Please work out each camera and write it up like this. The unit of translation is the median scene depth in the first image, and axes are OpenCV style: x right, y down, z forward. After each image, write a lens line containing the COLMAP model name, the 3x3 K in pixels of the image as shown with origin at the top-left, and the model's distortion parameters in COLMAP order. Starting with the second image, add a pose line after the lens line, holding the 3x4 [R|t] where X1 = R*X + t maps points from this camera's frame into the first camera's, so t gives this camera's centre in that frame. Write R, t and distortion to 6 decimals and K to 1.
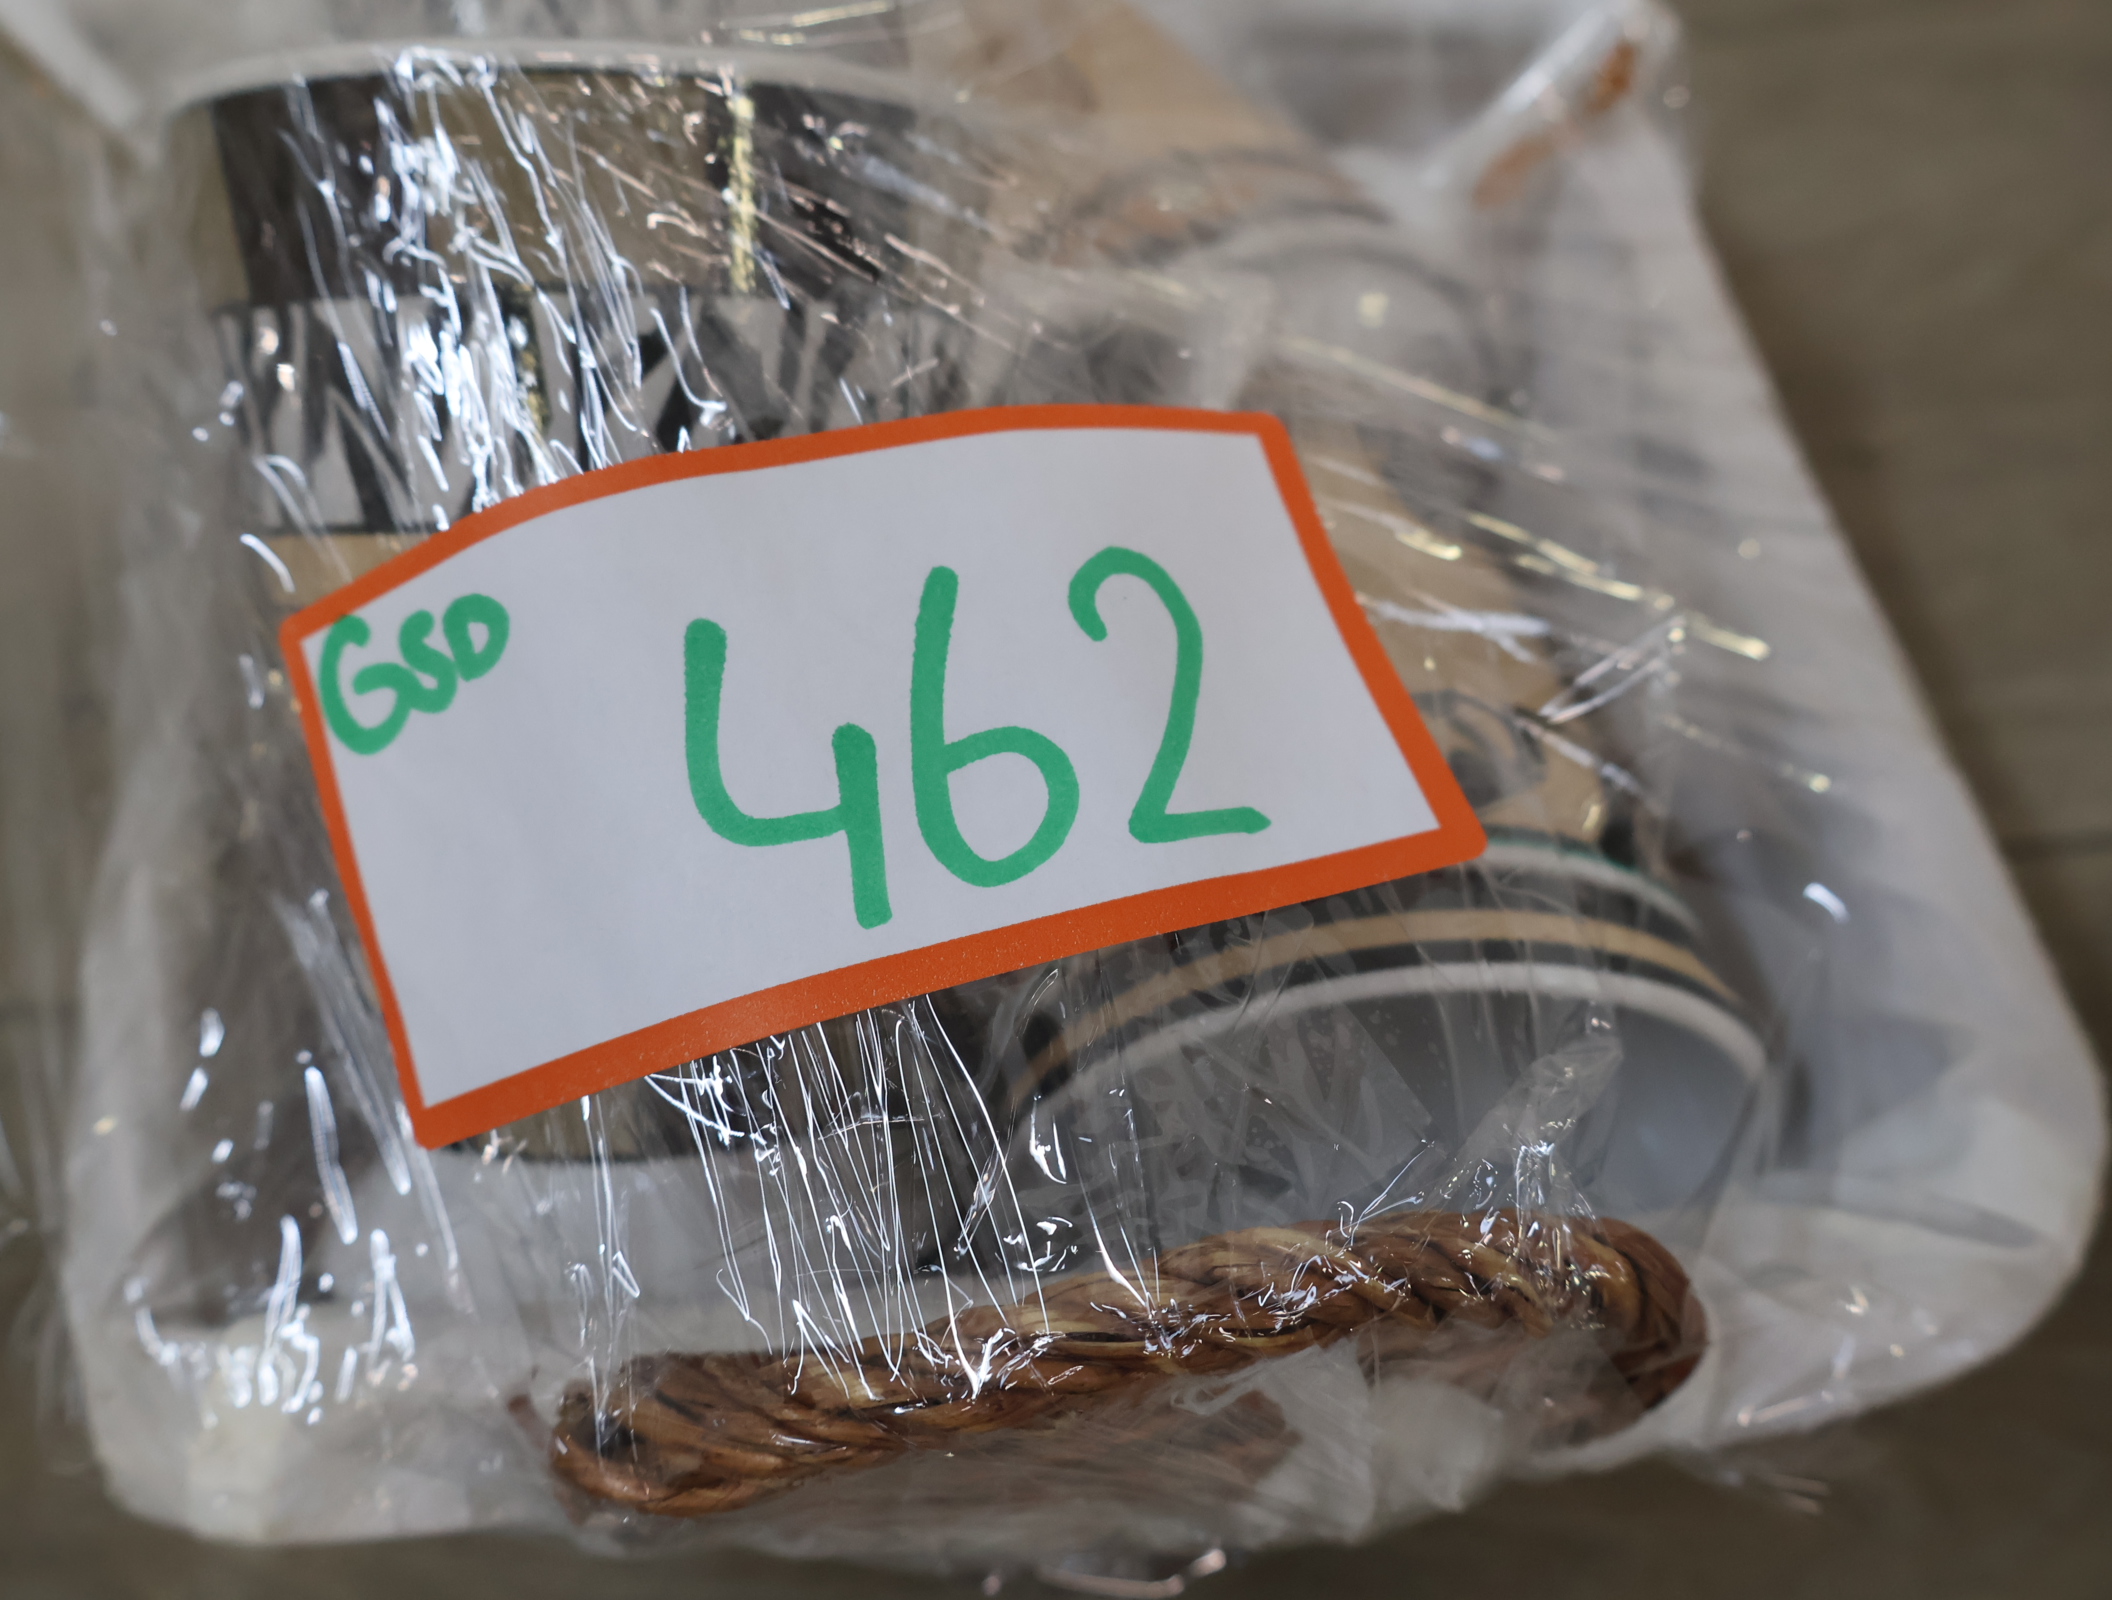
lens RADIAL K [[2175.8, 0, 1065.0], [0, 2175.8, 764.2], [0, 0, 1]] dist [0.009383, -0.005741]
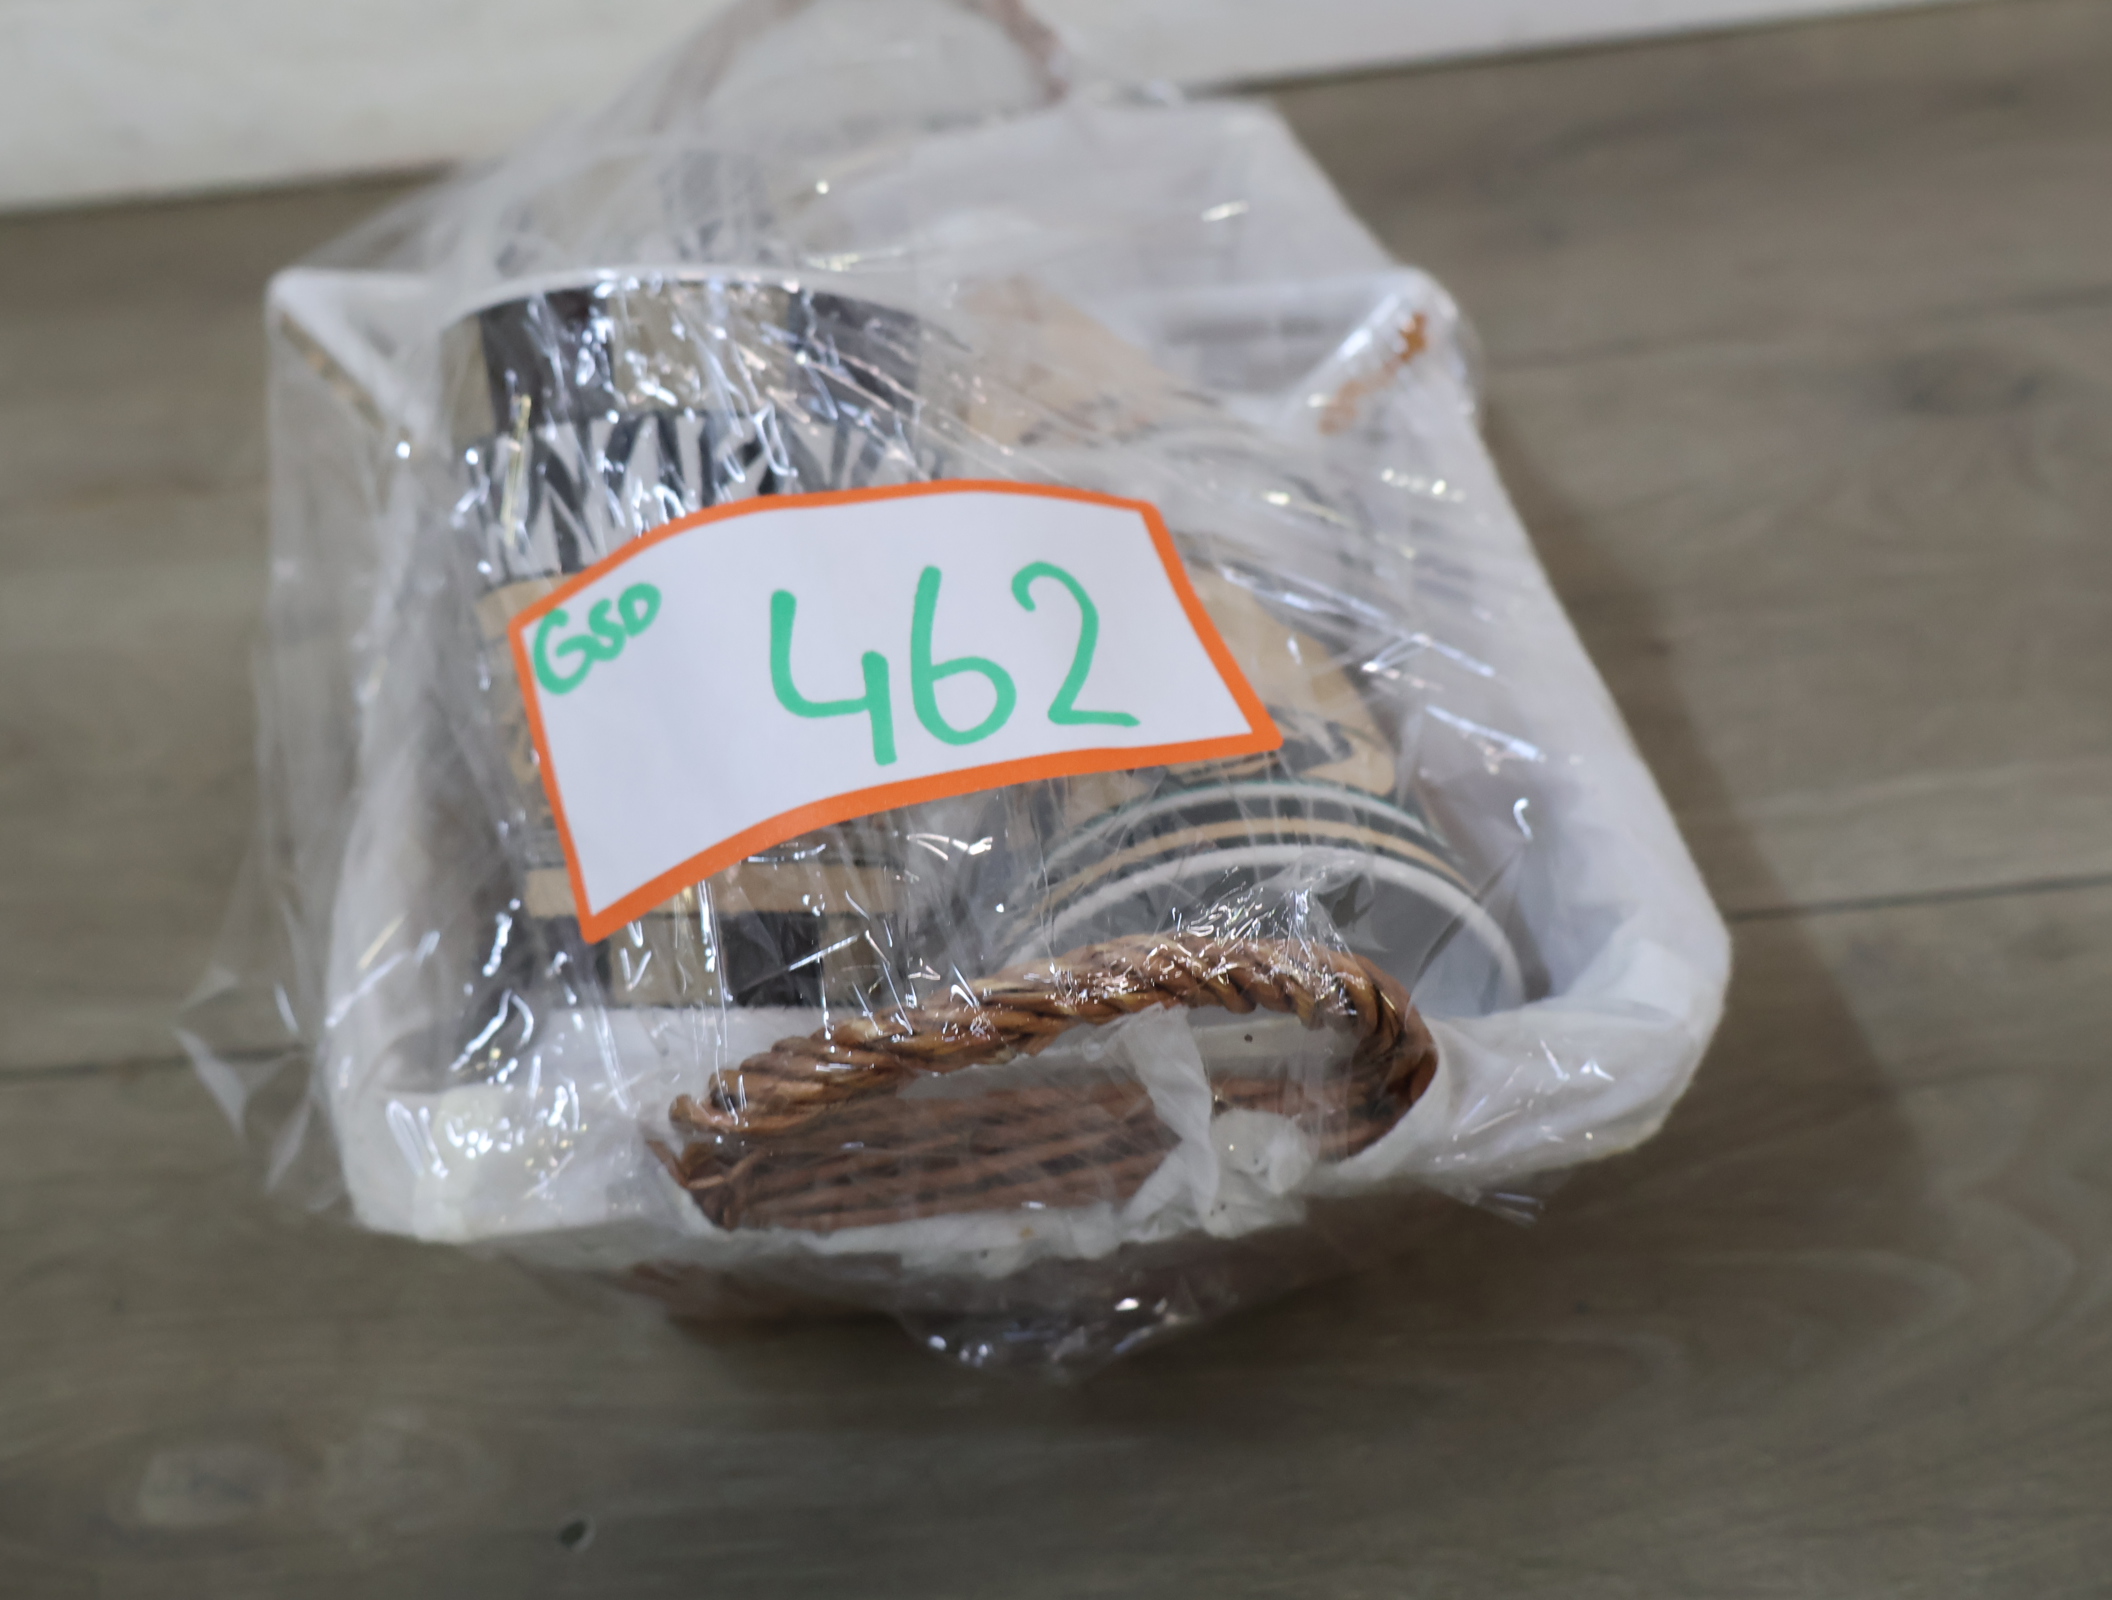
lens RADIAL K [[2175.8, 0, 1065.0], [0, 2175.8, 764.2], [0, 0, 1]] dist [0.009383, -0.005741]
pose [[0.999886, -0.006439, -0.013653, 0.060939], [0.003623, 0.980386, -0.197052, 0.360554], [0.014654, 0.196980, 0.980298, -0.523055]]
